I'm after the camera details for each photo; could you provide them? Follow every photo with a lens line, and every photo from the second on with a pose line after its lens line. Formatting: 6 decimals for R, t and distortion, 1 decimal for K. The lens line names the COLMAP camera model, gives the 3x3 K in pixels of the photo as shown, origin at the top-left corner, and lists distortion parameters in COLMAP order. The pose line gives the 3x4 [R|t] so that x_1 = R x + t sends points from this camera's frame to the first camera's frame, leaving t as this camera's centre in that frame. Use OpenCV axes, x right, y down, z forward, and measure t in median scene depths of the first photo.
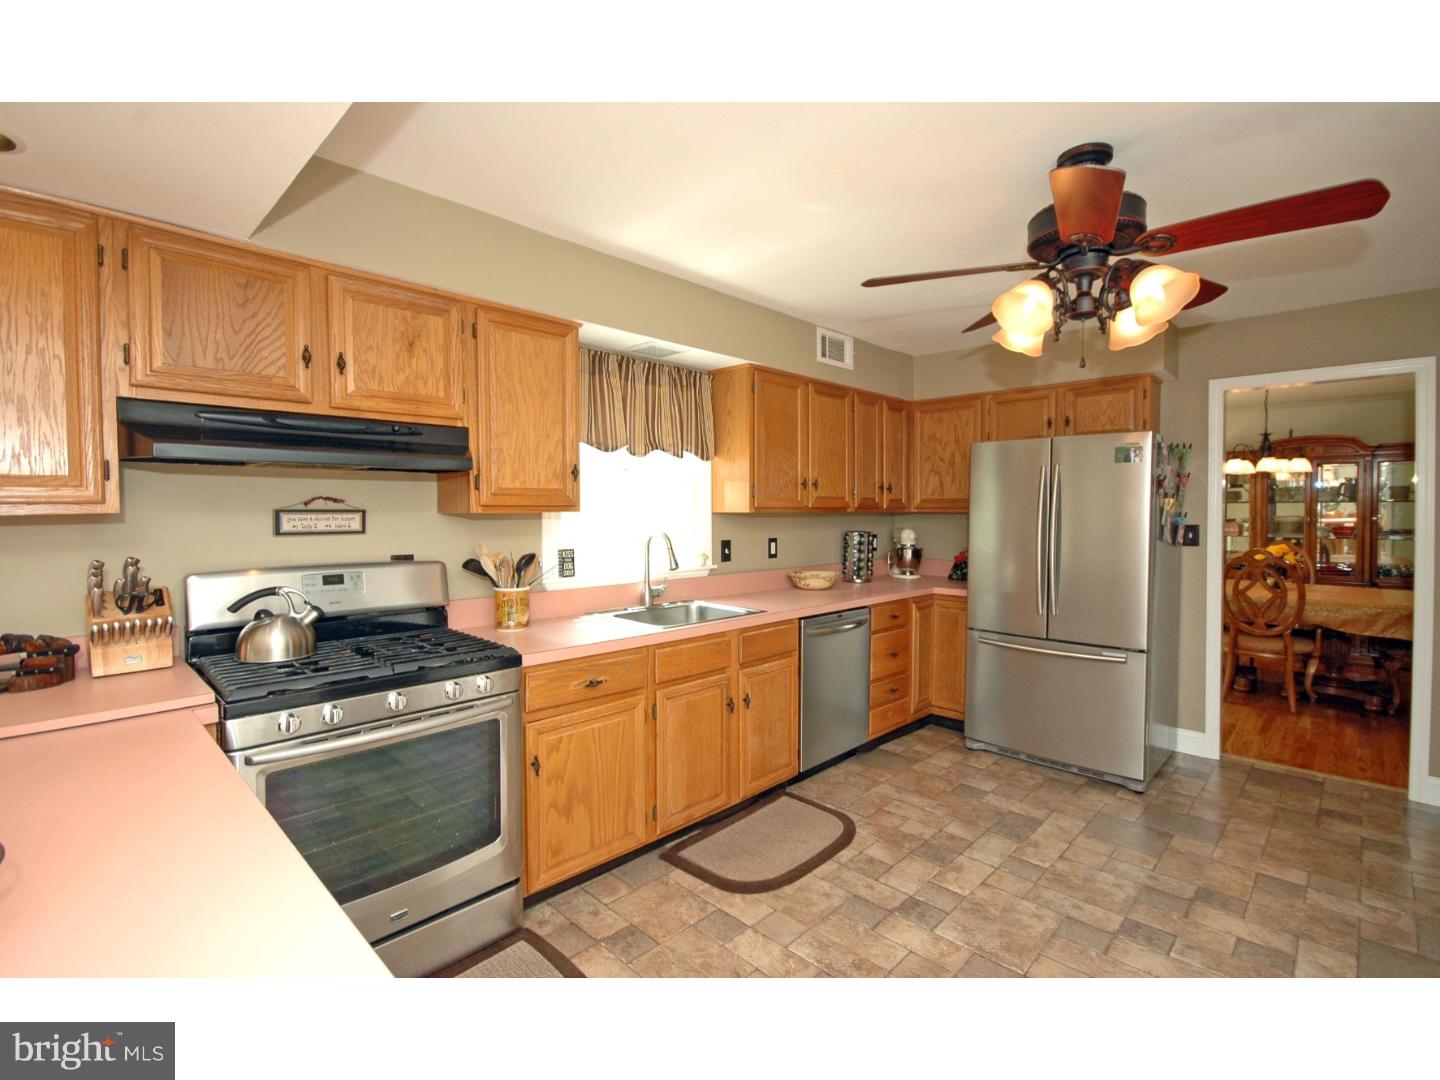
lens RADIAL K [[660.2, 0, 746.0], [0, 660.2, 525.6], [0, 0, 1]] dist [0.000446, -0.002099]
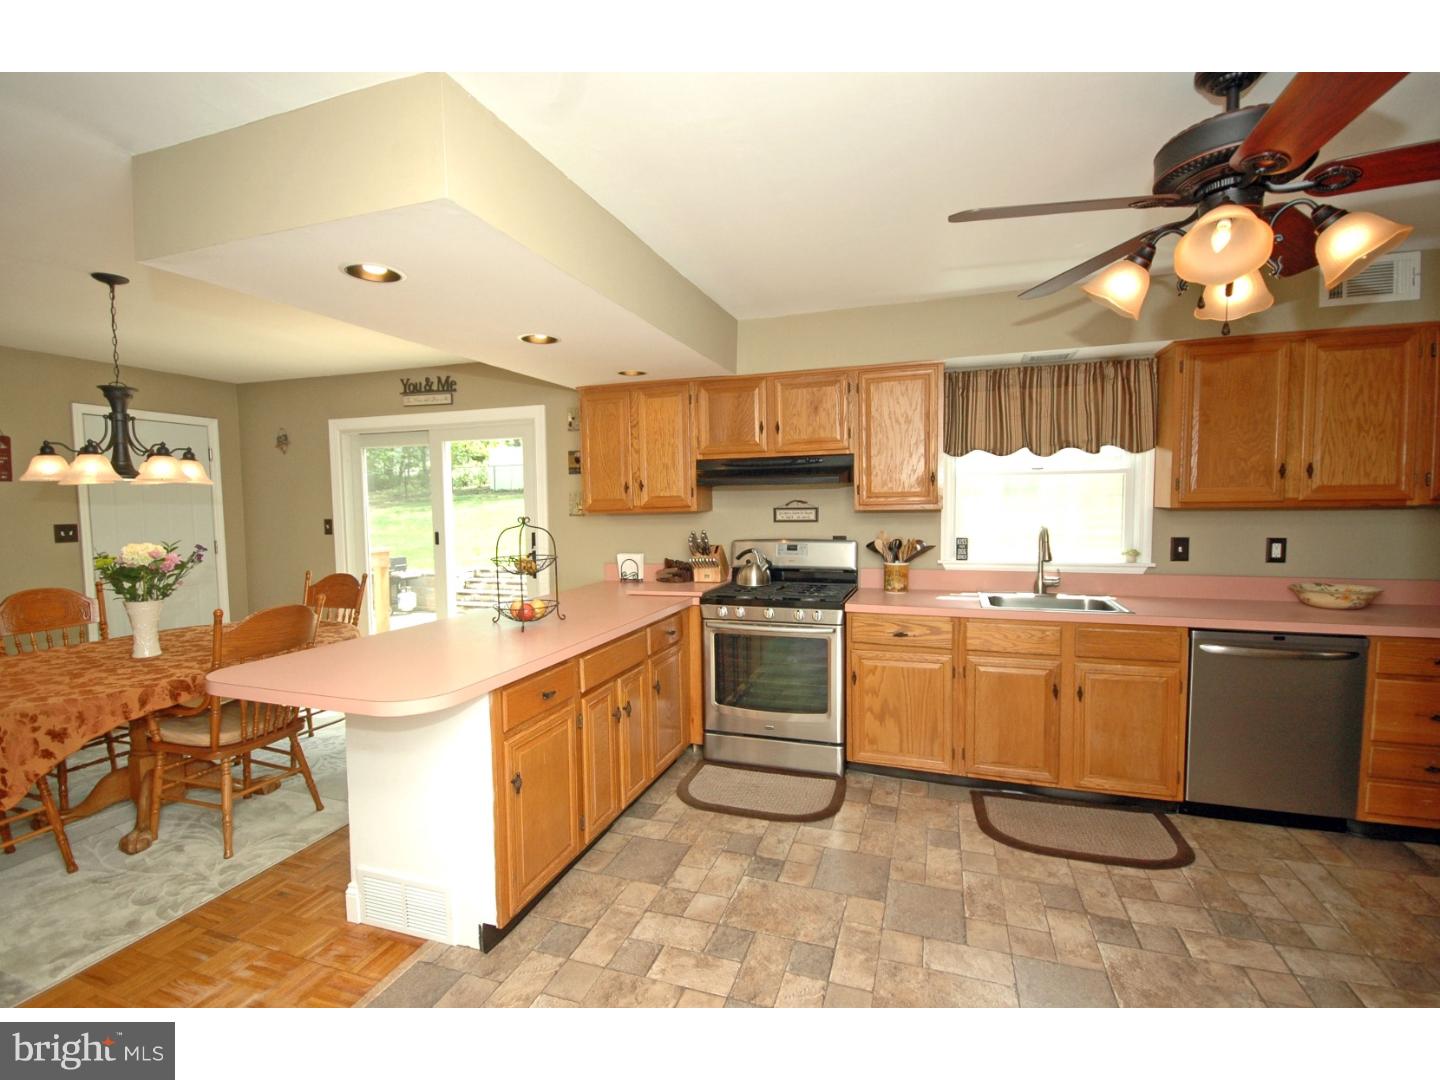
lens RADIAL K [[660.2, 0, 723.7], [0, 660.2, 544.6], [0, 0, 1]] dist [0.000446, -0.002099]
pose [[0.413915, 0.051575, -0.908853, 0.674771], [-0.008702, 0.998572, 0.052703, -0.013410], [0.910274, -0.013905, 0.413773, 0.076764]]
